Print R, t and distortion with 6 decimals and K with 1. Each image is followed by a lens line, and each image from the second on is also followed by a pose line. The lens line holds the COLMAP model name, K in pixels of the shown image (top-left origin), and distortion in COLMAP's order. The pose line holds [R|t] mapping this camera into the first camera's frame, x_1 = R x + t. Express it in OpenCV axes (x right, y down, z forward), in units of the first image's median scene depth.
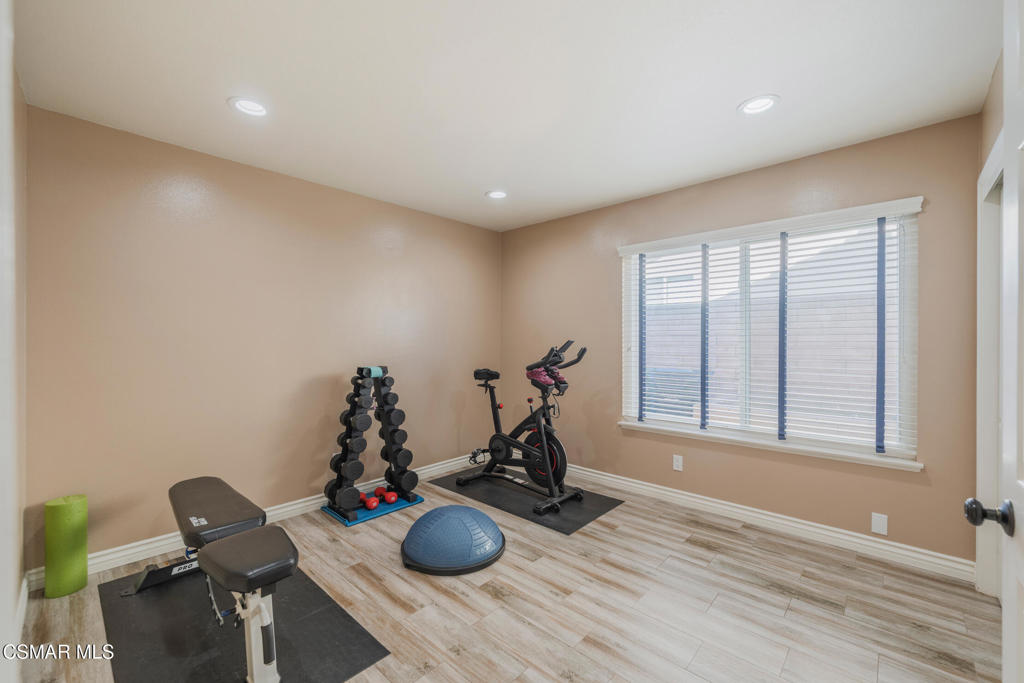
lens RADIAL K [[414.1, 0, 515.8], [0, 414.1, 343.2], [0, 0, 1]] dist [-0.002315, -0.000278]
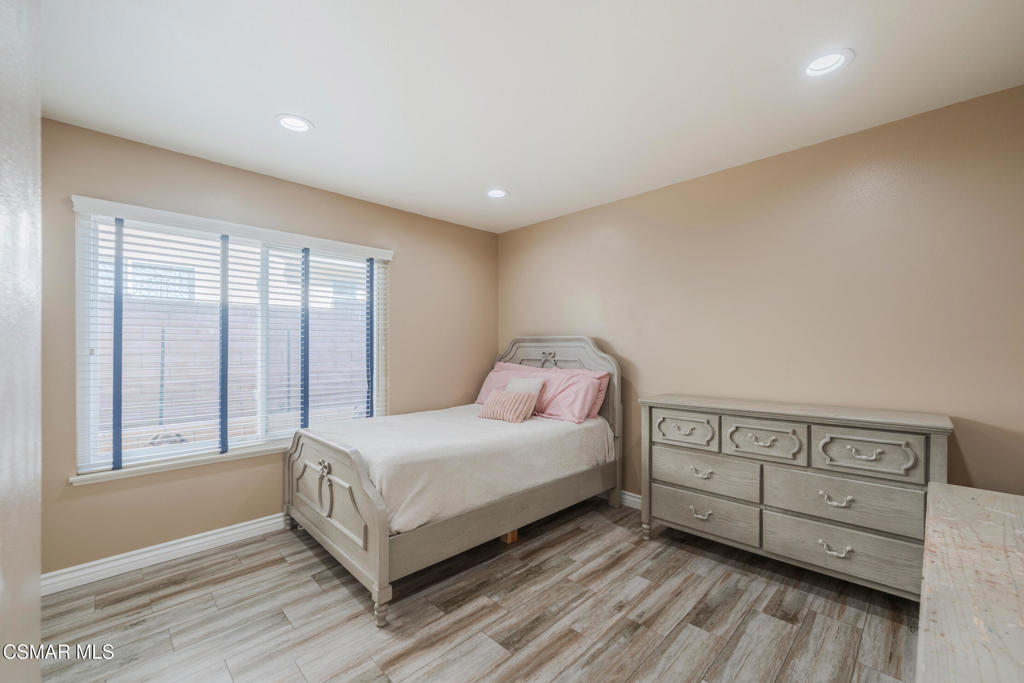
lens RADIAL K [[414.1, 0, 518.4], [0, 414.1, 345.2], [0, 0, 1]] dist [-0.002315, -0.000278]
pose [[0.045385, 0.003327, 0.998964, -0.373866], [0.006717, 0.999971, -0.003636, -0.003250], [-0.998947, 0.006875, 0.045361, 0.350816]]
